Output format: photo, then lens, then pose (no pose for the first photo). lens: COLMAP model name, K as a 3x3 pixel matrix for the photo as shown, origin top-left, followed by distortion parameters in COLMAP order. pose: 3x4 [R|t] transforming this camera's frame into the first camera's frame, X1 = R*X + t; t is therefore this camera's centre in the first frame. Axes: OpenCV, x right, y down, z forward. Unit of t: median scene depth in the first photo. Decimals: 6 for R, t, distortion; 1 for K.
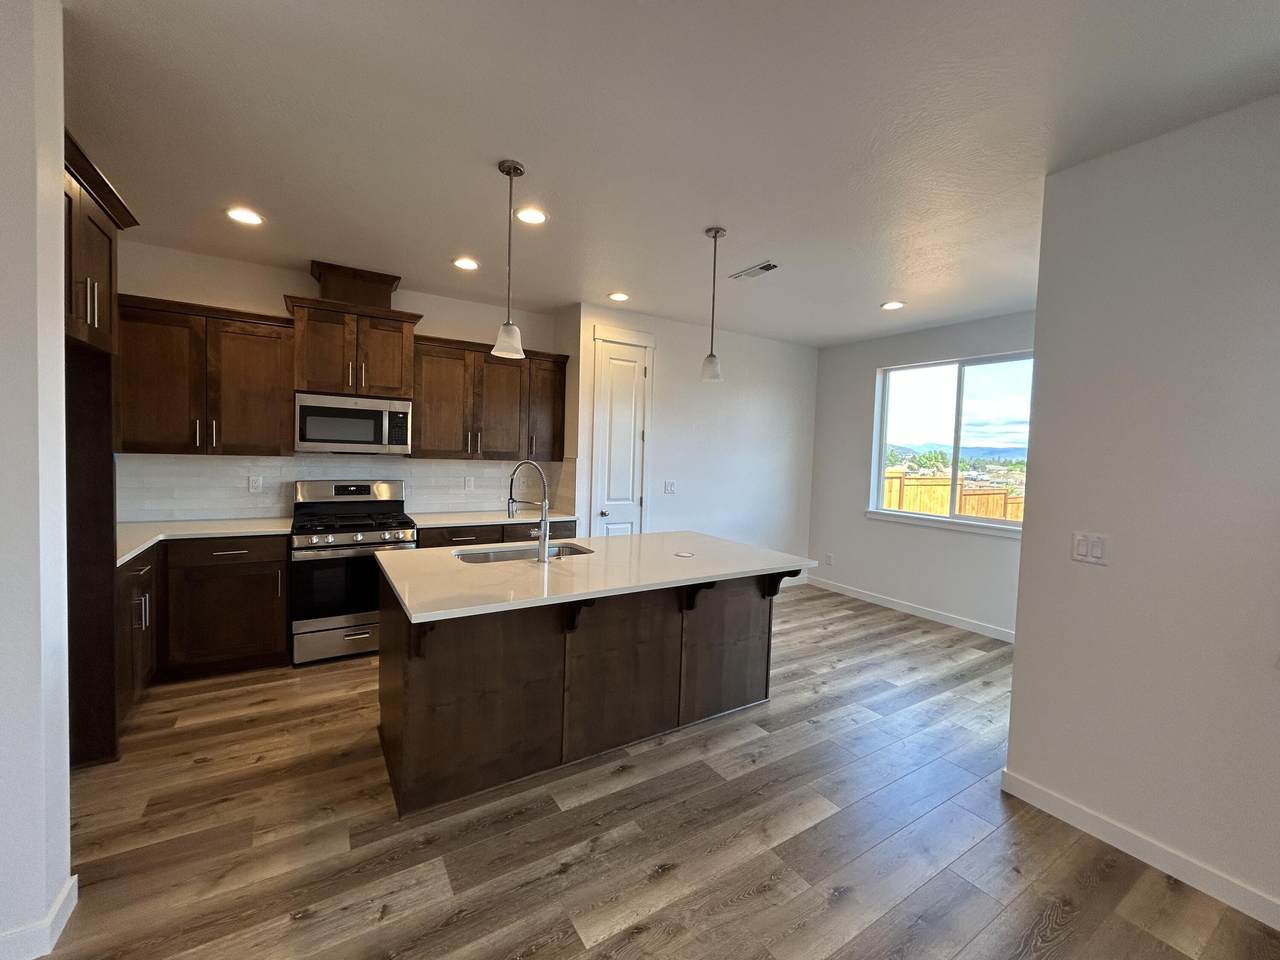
lens RADIAL K [[519.8, 0, 636.1], [0, 519.8, 471.4], [0, 0, 1]] dist [-0.000600, -0.000078]
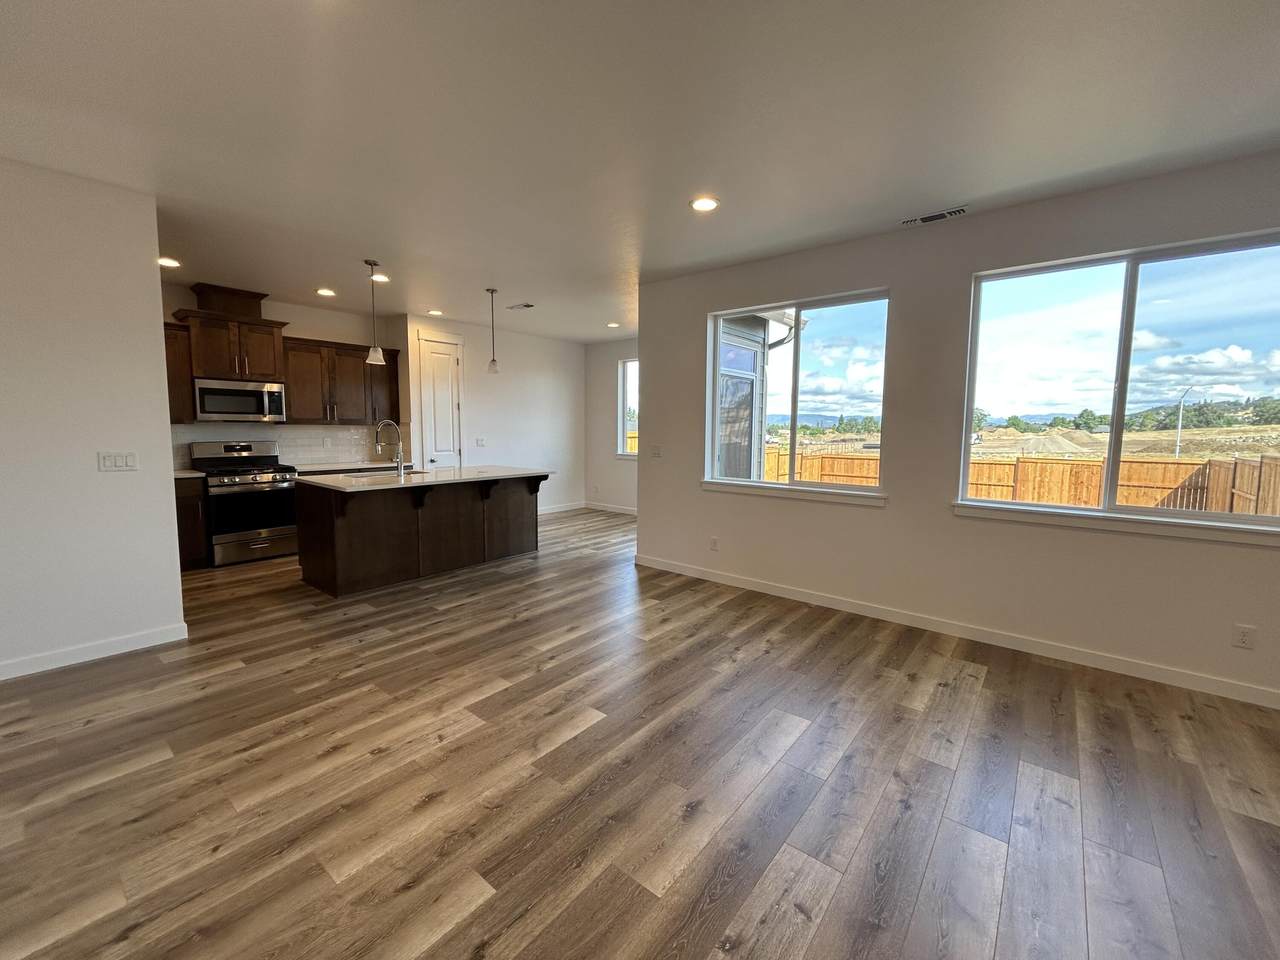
lens RADIAL K [[519.8, 0, 636.1], [0, 519.8, 471.4], [0, 0, 1]] dist [-0.000600, -0.000078]
pose [[0.947065, -0.053440, 0.316563, 0.017989], [0.036559, 0.997586, 0.059031, 0.058170], [-0.318953, -0.044333, 0.946733, -0.700157]]
